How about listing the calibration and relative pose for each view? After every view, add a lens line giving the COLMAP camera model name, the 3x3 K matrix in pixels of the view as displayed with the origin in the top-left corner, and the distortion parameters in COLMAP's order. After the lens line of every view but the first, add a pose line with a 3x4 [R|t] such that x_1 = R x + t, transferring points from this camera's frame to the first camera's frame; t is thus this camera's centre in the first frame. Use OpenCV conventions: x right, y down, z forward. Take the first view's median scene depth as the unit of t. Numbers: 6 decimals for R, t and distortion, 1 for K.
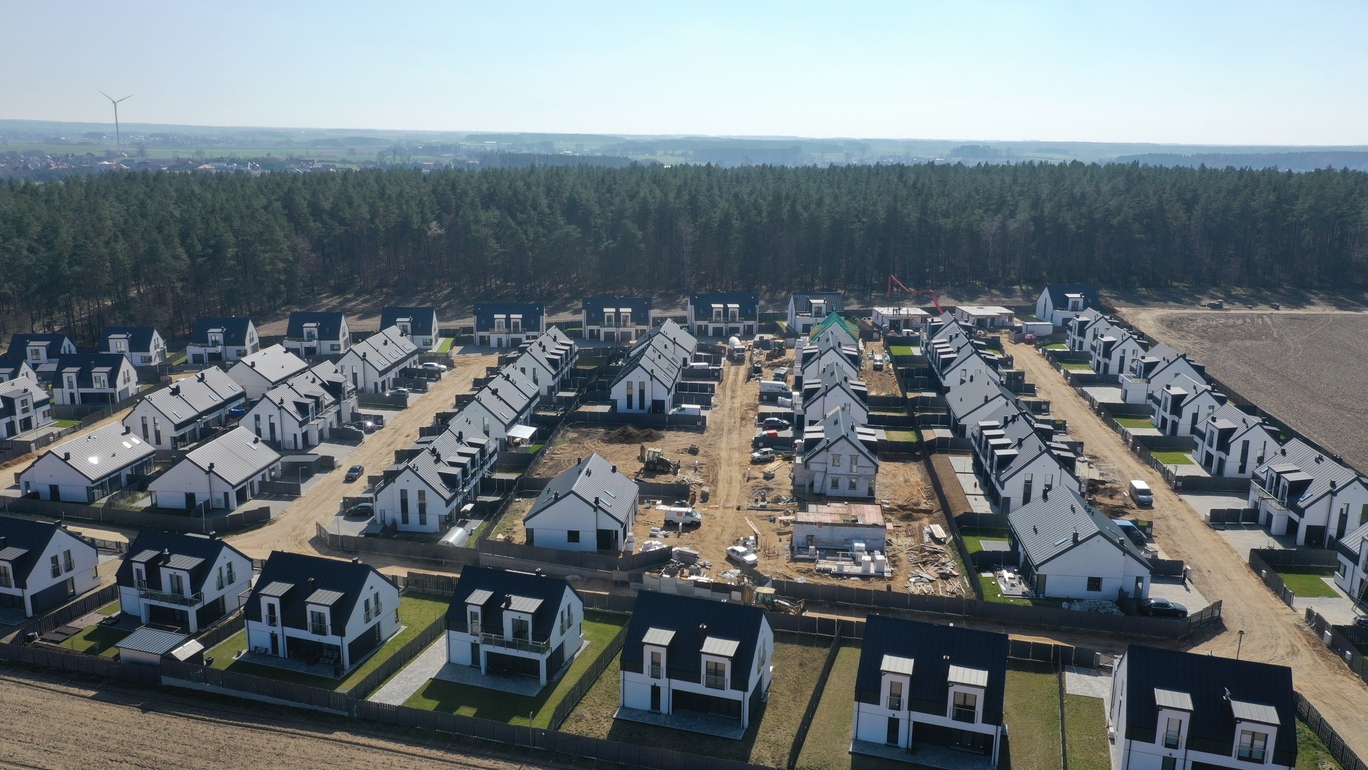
lens RADIAL K [[1076.4, 0, 683.8], [0, 1076.4, 383.0], [0, 0, 1]] dist [-0.000821, 0.002033]
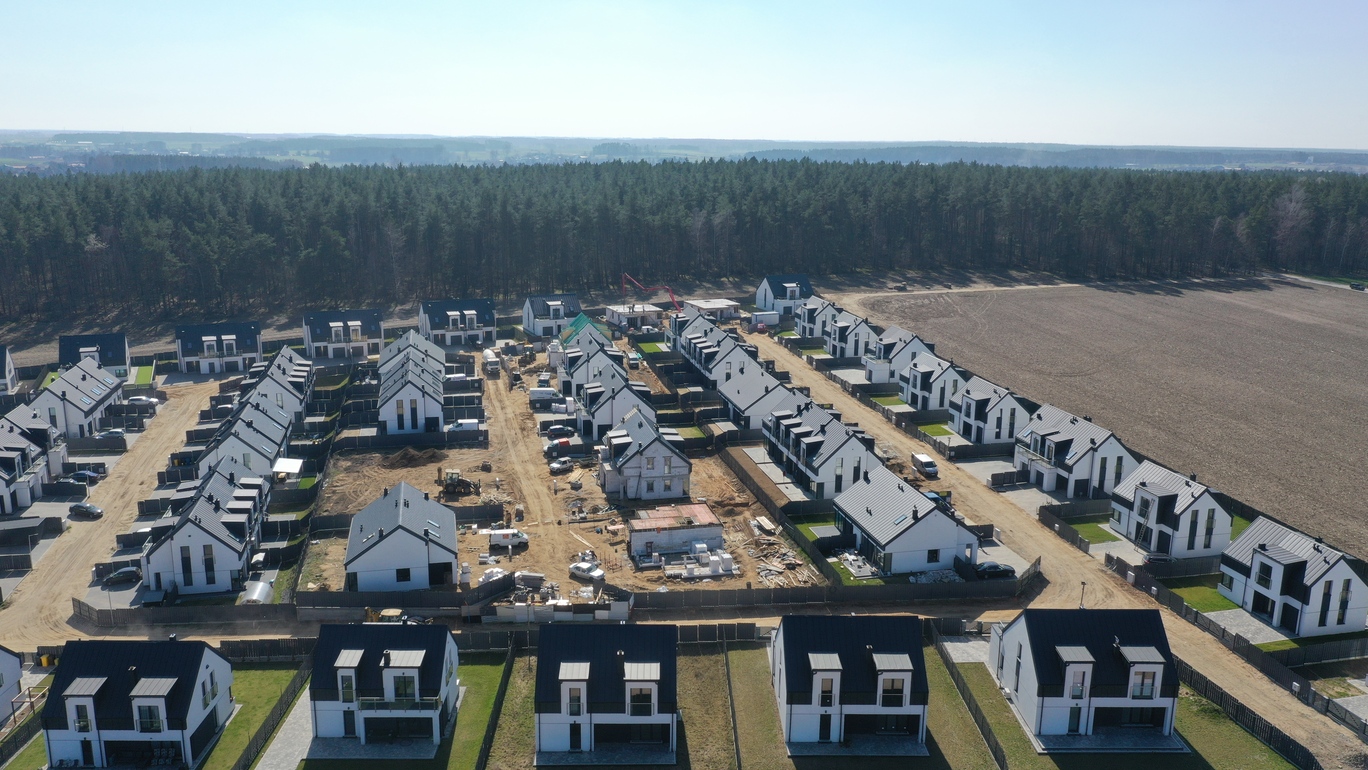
lens RADIAL K [[1076.4, 0, 684.7], [0, 1076.4, 382.6], [0, 0, 1]] dist [-0.000821, 0.002033]
pose [[0.946659, -0.075398, 0.313292, -0.133414], [0.074967, 0.997095, 0.013439, -0.013209], [-0.313395, 0.010765, 0.949562, 0.048899]]
